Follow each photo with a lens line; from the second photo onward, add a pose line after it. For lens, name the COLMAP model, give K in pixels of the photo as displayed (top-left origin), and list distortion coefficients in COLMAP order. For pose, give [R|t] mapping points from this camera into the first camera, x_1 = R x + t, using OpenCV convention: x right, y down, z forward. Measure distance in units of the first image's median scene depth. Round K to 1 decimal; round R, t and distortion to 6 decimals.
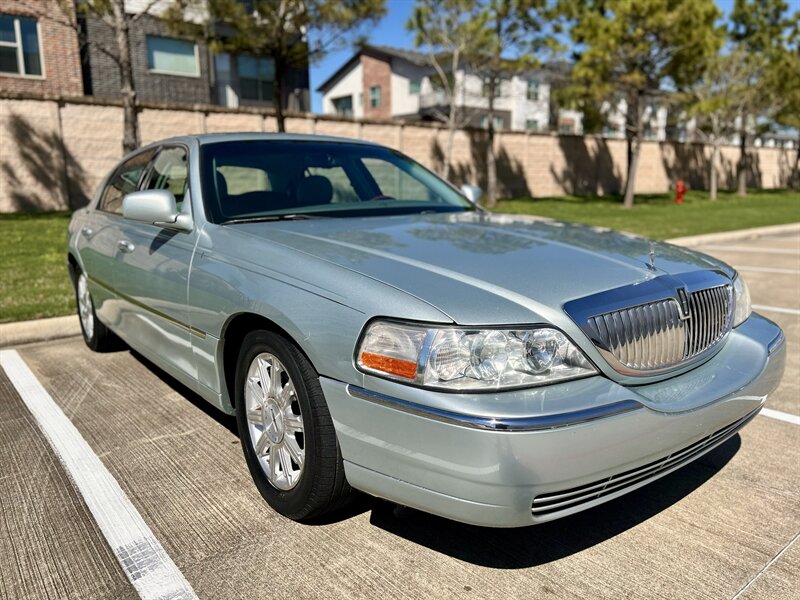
lens RADIAL K [[603.0, 0, 409.5], [0, 603.0, 293.8], [0, 0, 1]] dist [0.049990, -0.053371]
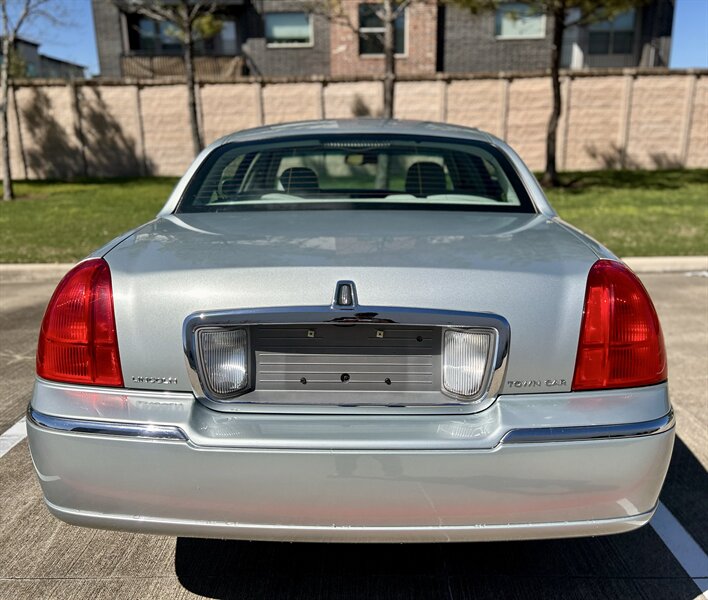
lens RADIAL K [[604.3, 0, 352.7], [0, 604.3, 292.1], [0, 0, 1]] dist [0.036842, -0.036051]
pose [[0.768254, 0.150042, -0.622313, 0.153058], [-0.108153, 0.988591, 0.104837, -0.021134], [0.630943, -0.013236, 0.775716, 0.030747]]
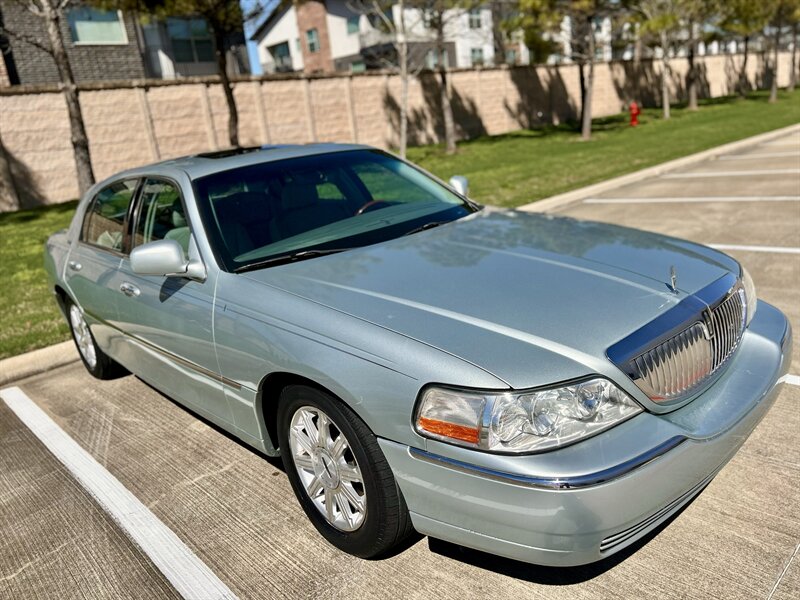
lens RADIAL K [[602.8, 0, 404.4], [0, 602.8, 299.5], [0, 0, 1]] dist [0.051607, -0.058785]
pose [[0.991719, -0.121062, 0.042861, -0.014030], [0.115985, 0.987598, 0.105816, -0.024510], [-0.055140, -0.099968, 0.993462, -0.002568]]
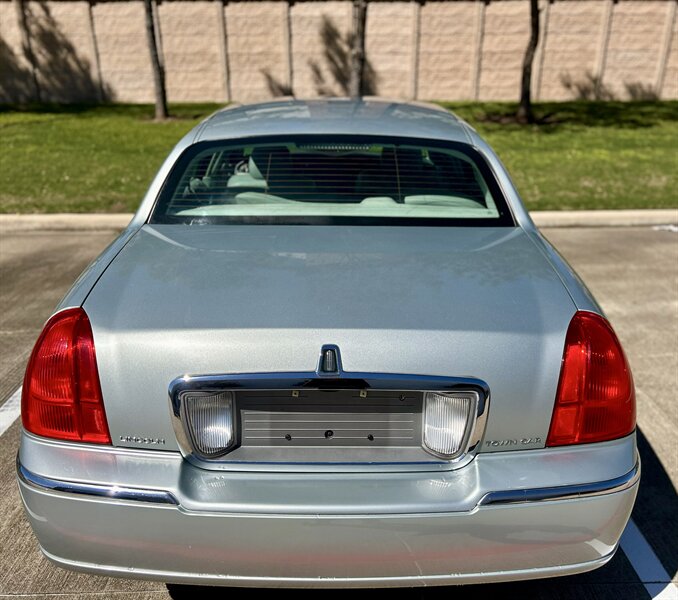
lens RADIAL K [[604.7, 0, 341.4], [0, 604.7, 299.1], [0, 0, 1]] dist [0.023401, -0.012516]
pose [[0.789564, 0.236471, -0.566278, 0.146288], [-0.115916, 0.963633, 0.240780, -0.044617], [0.602622, -0.124470, 0.788260, 0.030269]]
